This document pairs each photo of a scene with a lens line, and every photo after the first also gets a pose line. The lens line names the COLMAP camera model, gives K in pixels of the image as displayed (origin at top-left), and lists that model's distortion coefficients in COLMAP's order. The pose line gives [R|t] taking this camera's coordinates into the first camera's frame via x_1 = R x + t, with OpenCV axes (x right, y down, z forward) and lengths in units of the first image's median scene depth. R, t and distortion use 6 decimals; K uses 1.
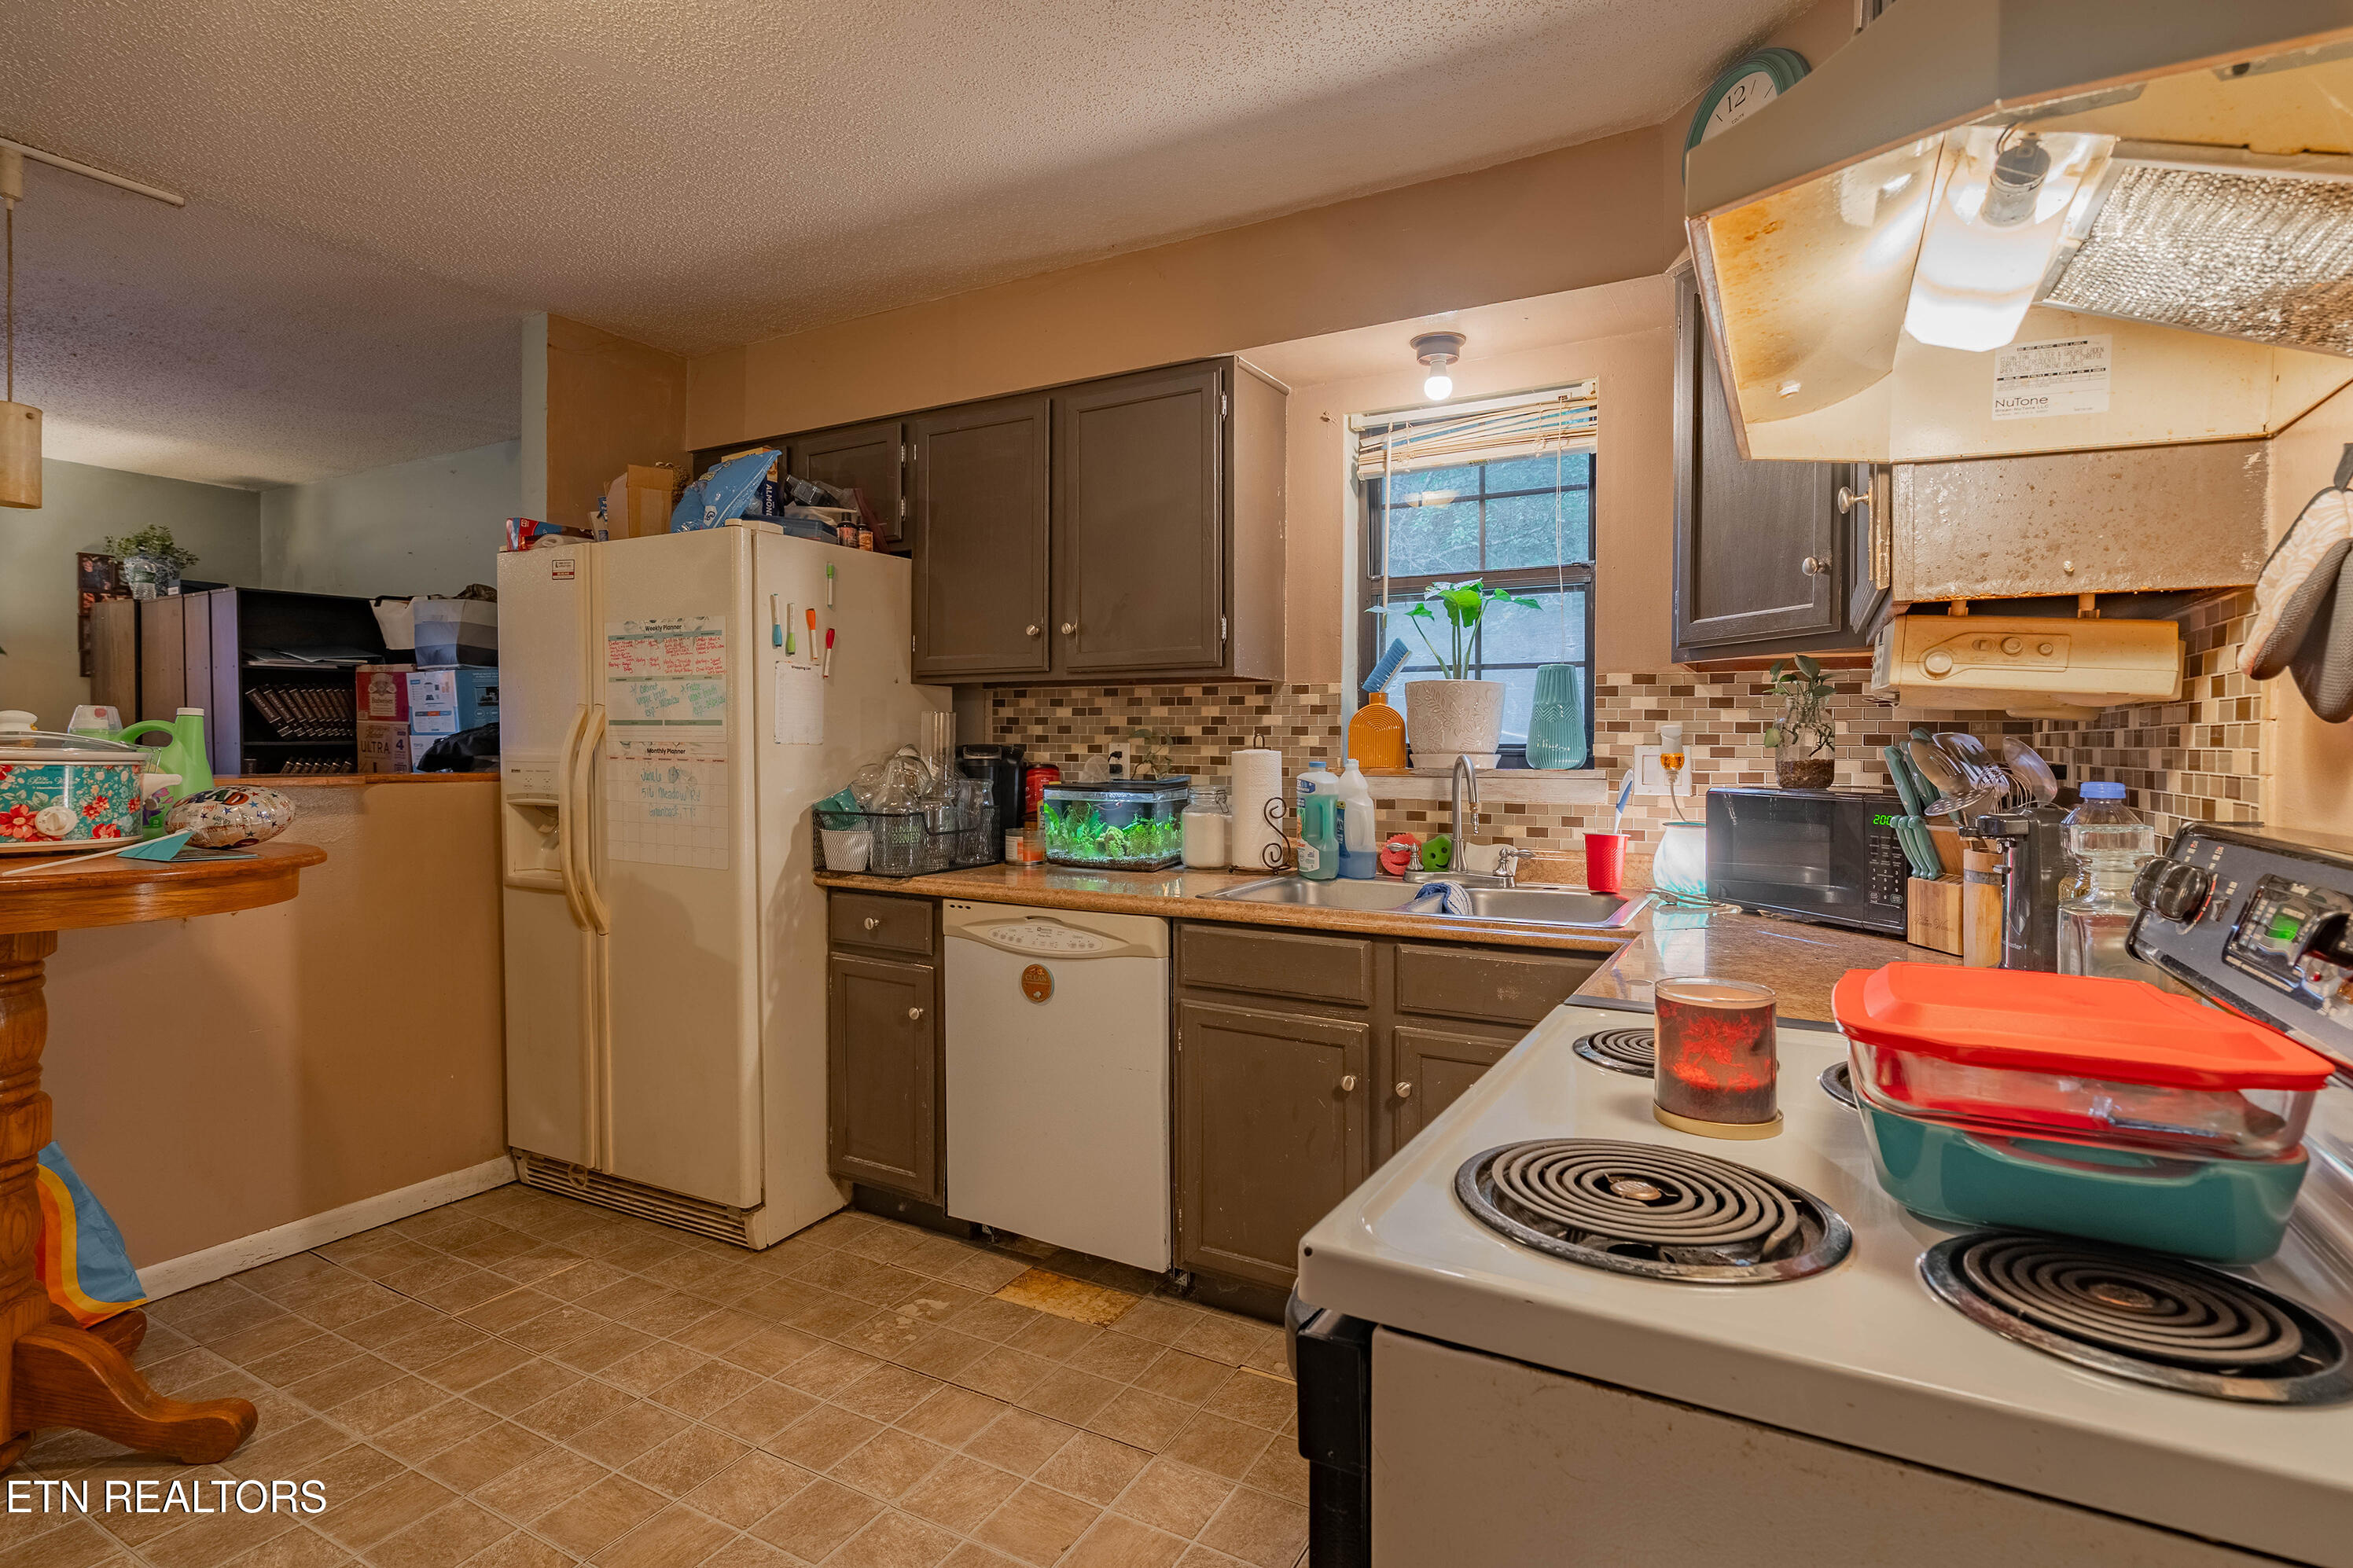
lens RADIAL K [[1091.6, 0, 1180.8], [0, 1091.6, 765.3], [0, 0, 1]] dist [-0.004205, -0.000239]
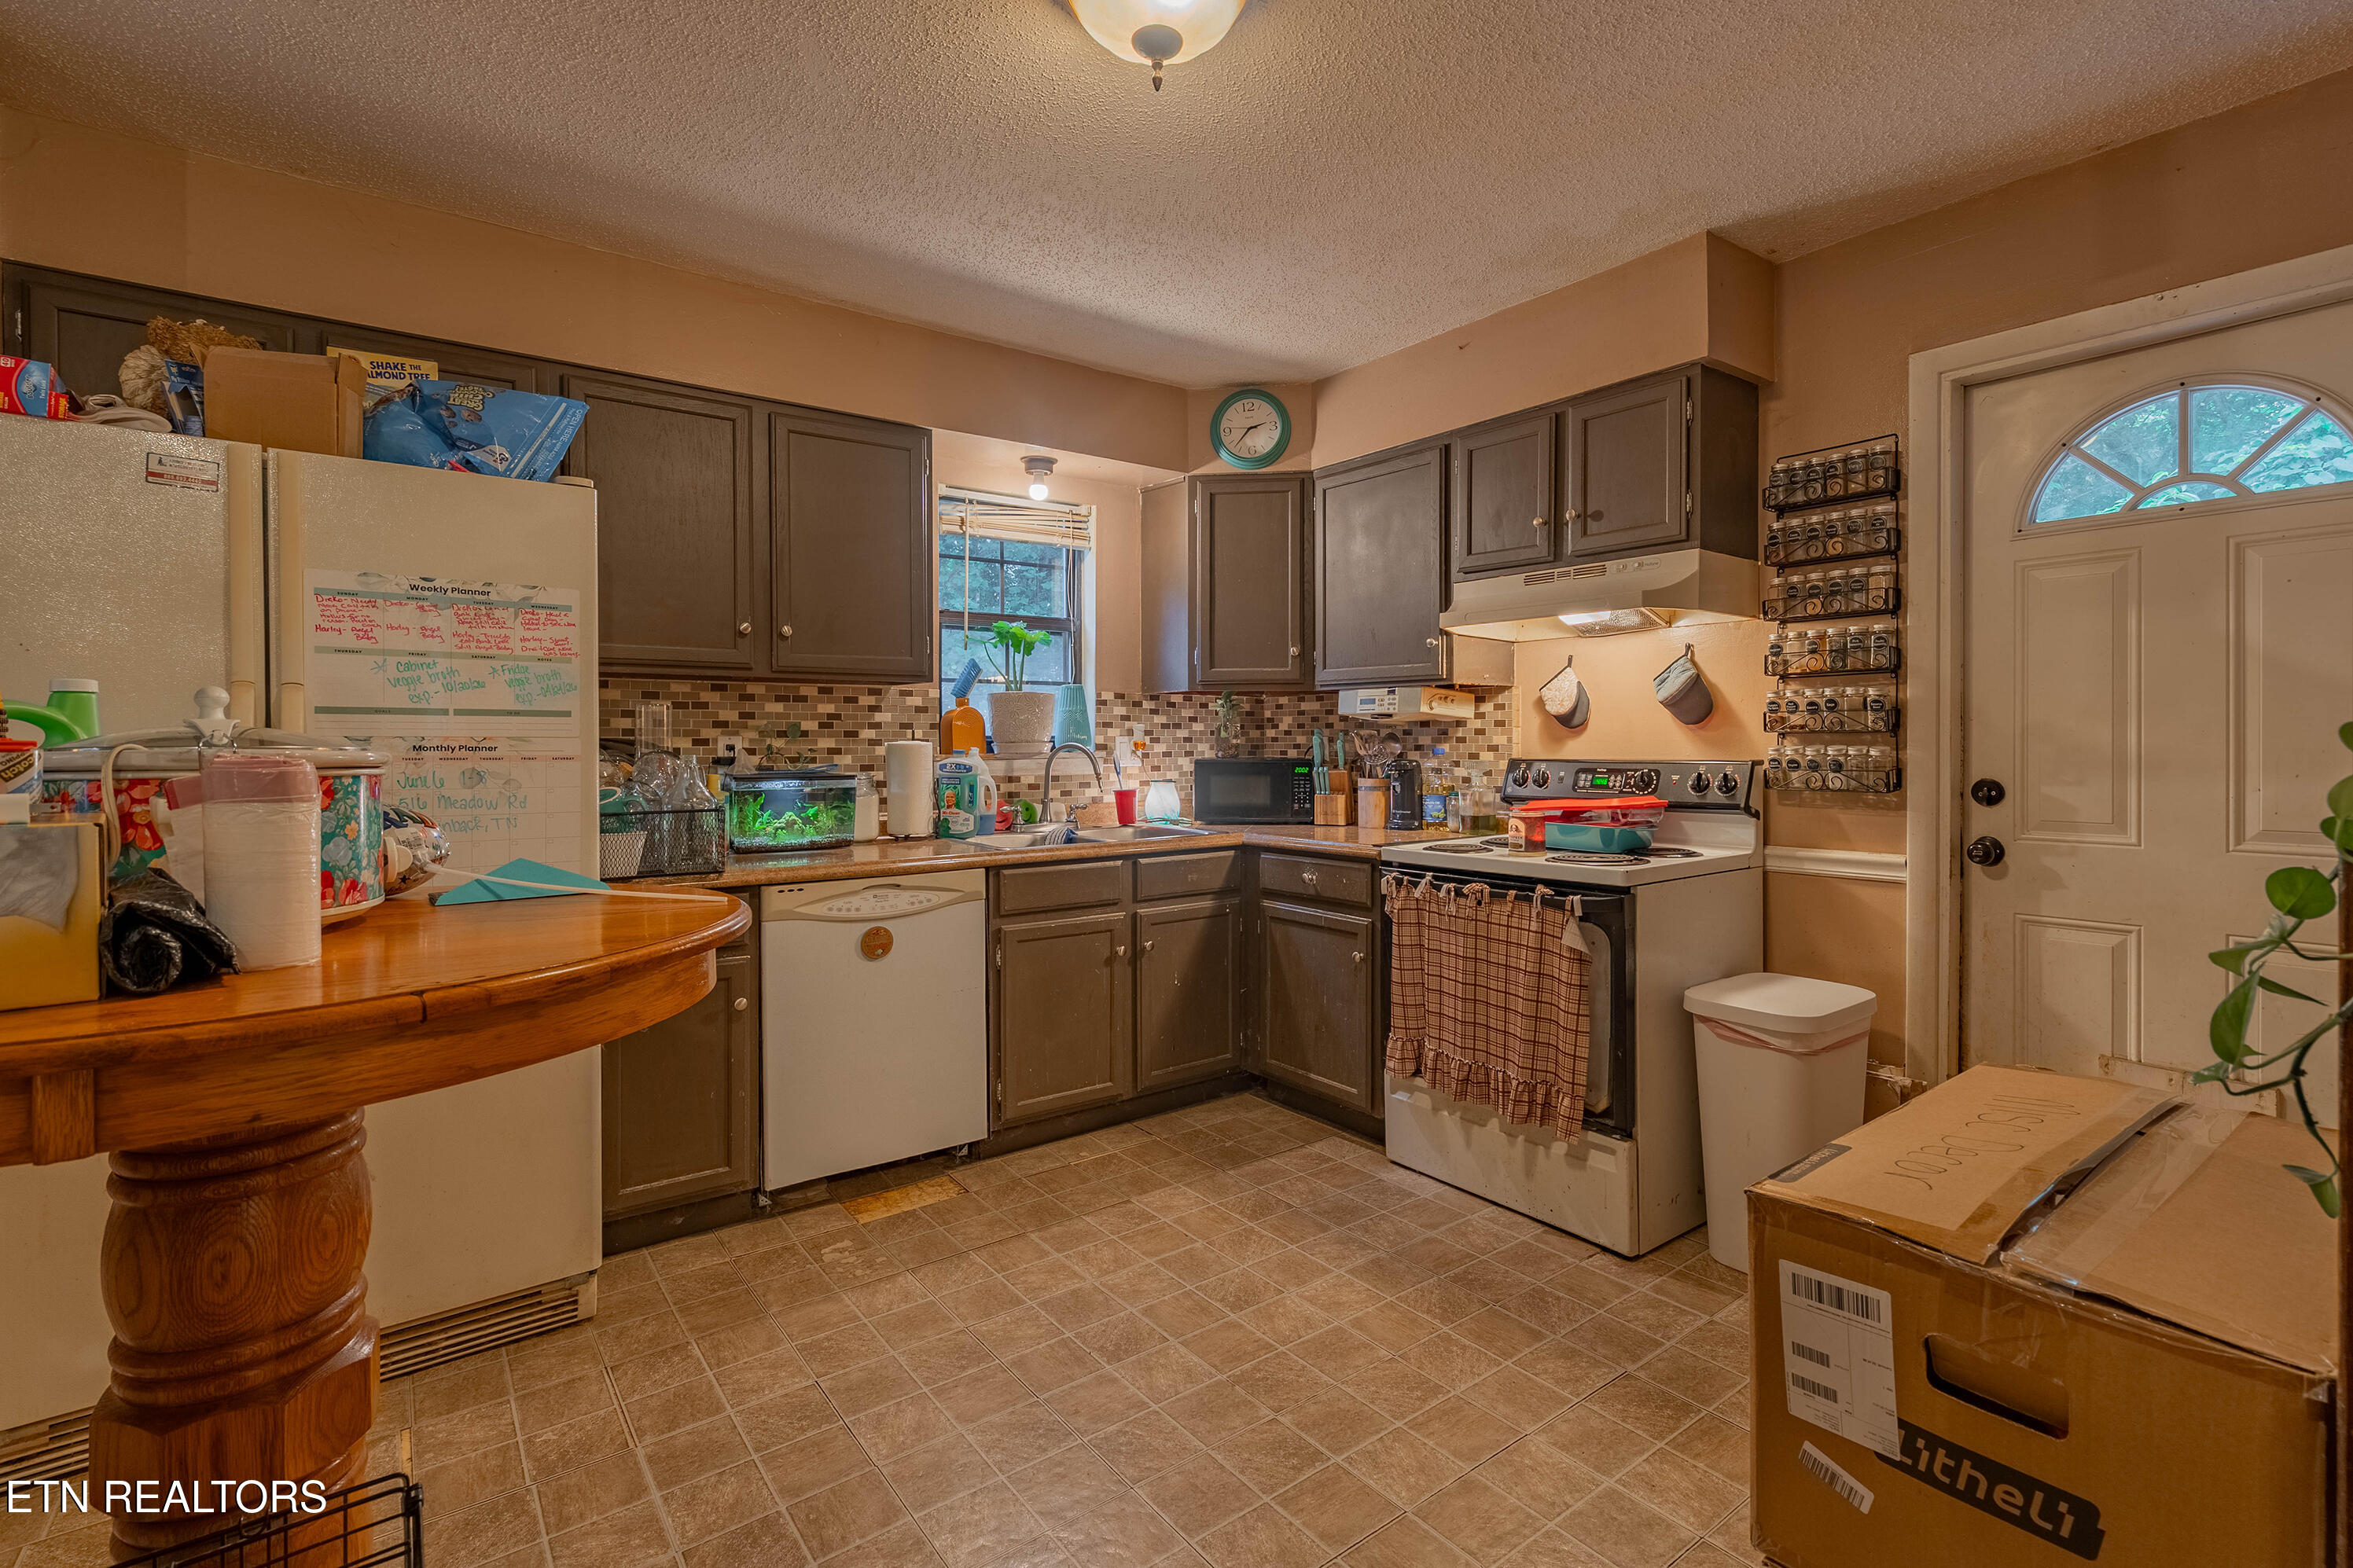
lens RADIAL K [[1068.4, 0, 1188.5], [0, 1068.4, 777.1], [0, 0, 1]] dist [-0.001442, -0.000192]
pose [[0.430457, -0.038109, 0.901806, -0.952750], [0.022182, 0.999253, 0.031639, -0.005060], [-0.902338, 0.006384, 0.430981, 0.197862]]
